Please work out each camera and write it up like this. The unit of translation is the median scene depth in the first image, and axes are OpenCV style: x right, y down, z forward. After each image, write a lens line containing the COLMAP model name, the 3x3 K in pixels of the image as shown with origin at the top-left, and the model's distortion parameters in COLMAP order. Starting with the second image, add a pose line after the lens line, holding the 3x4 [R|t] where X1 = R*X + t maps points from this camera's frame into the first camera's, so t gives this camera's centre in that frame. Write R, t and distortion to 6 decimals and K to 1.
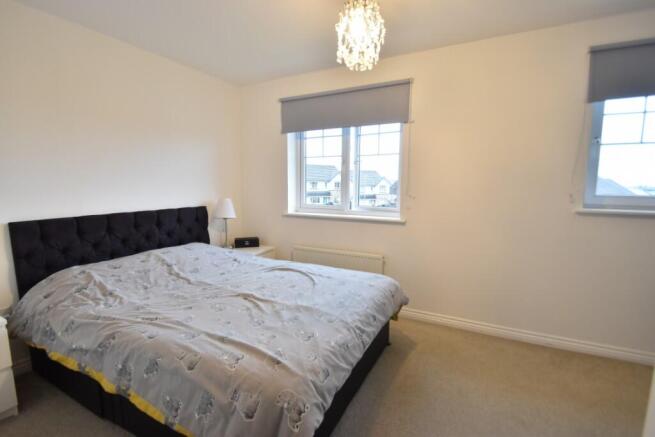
lens RADIAL K [[314.4, 0, 308.7], [0, 314.4, 220.0], [0, 0, 1]] dist [-0.001405, -0.000402]
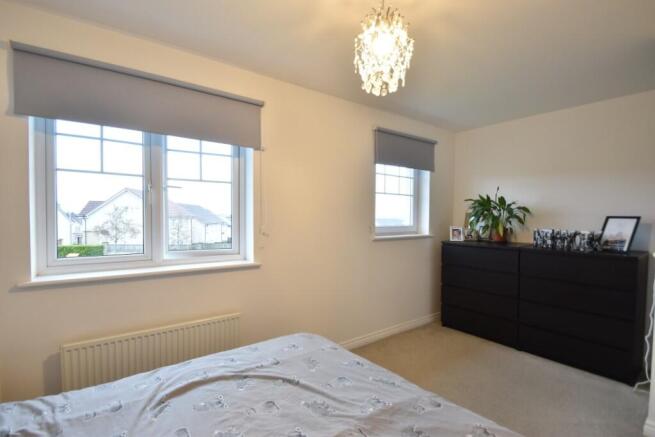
lens RADIAL K [[319.7, 0, 326.6], [0, 319.7, 225.4], [0, 0, 1]] dist [-0.001722, -0.000858]
pose [[0.376157, -0.042067, 0.925600, -0.427538], [0.084222, 0.996386, 0.011056, -0.094702], [-0.922720, 0.073797, 0.378340, 0.499019]]
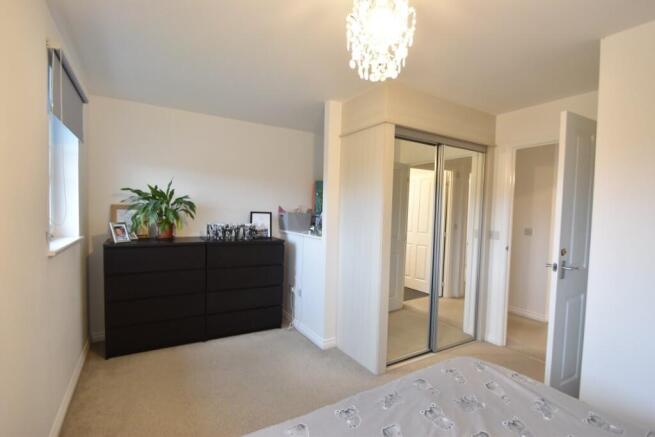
lens RADIAL K [[305.6, 0, 327.5], [0, 305.6, 228.4], [0, 0, 1]] dist [-0.001638, -0.000279]
pose [[-0.880632, -0.062480, 0.469663, -0.051814], [0.003542, 0.990371, 0.138393, -0.143039], [-0.473787, 0.123537, -0.871931, 1.018763]]
